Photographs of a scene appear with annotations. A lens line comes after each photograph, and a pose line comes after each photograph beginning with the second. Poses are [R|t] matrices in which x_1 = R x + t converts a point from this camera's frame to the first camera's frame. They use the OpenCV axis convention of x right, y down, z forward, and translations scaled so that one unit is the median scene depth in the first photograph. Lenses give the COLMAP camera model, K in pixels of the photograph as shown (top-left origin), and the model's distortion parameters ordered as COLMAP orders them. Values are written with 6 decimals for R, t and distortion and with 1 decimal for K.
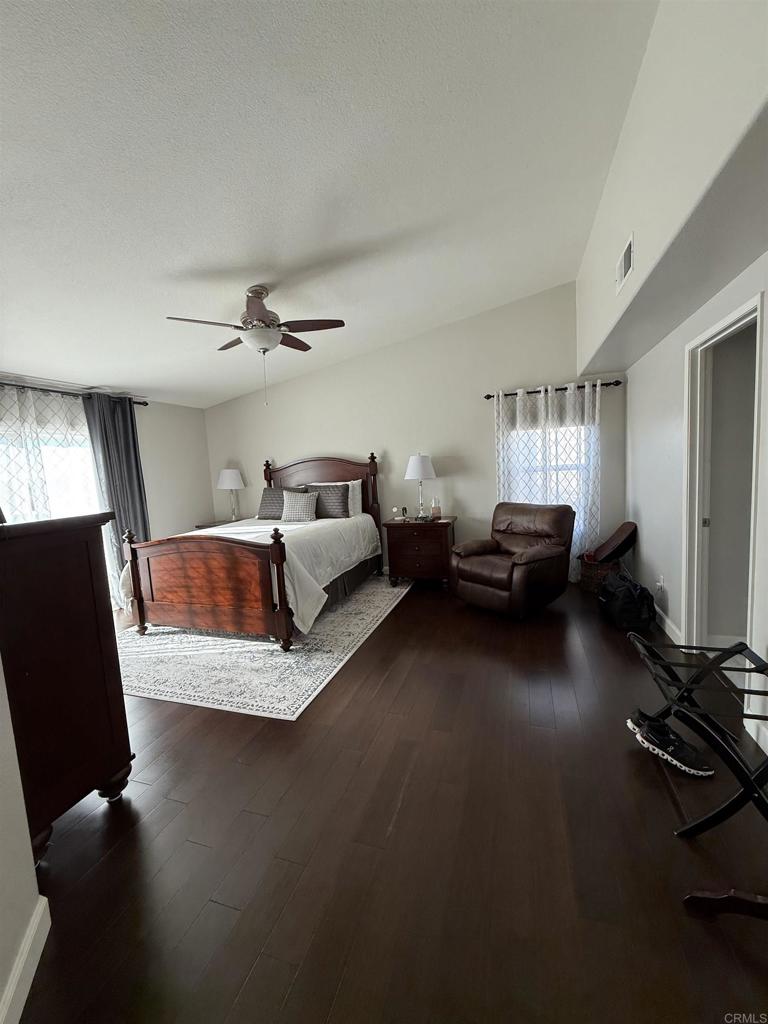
lens RADIAL K [[407.3, 0, 384.0], [0, 407.3, 512.0], [0, 0, 1]] dist [0.000712, -0.000162]
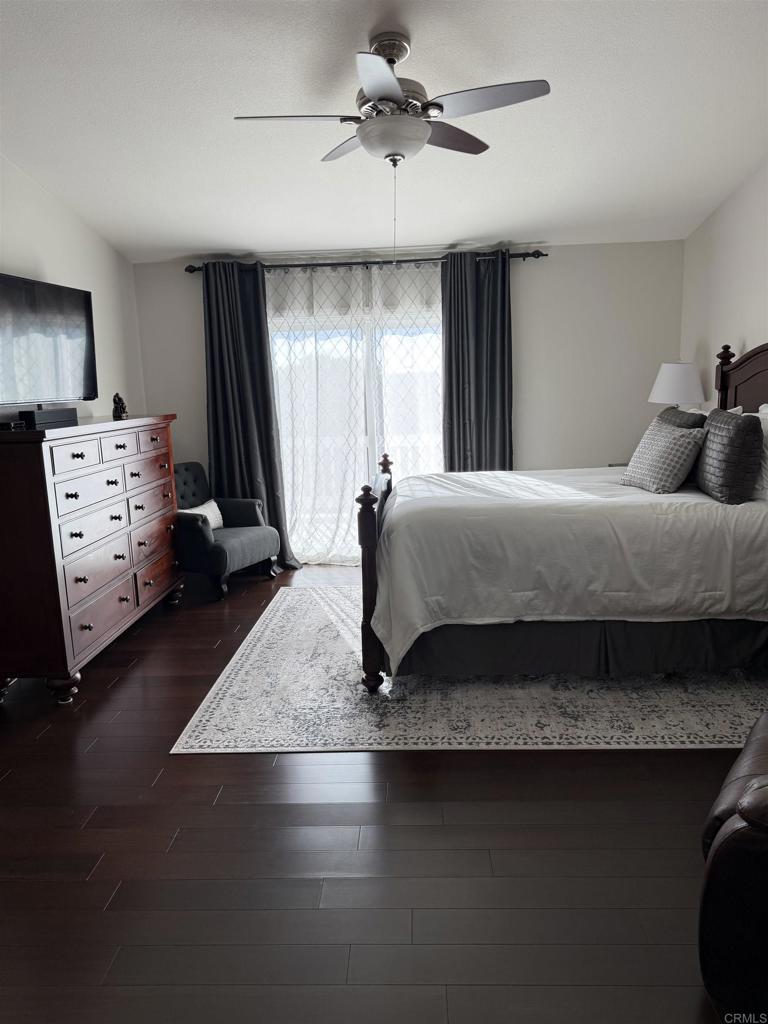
lens RADIAL K [[720.3, 0, 384.0], [0, 720.3, 512.0], [0, 0, 1]] dist [0.071550, -0.002412]
pose [[0.281338, 0.218430, -0.934418, 0.580859], [-0.090698, 0.975443, 0.200712, -0.107547], [0.955313, 0.028282, 0.294240, 0.581189]]
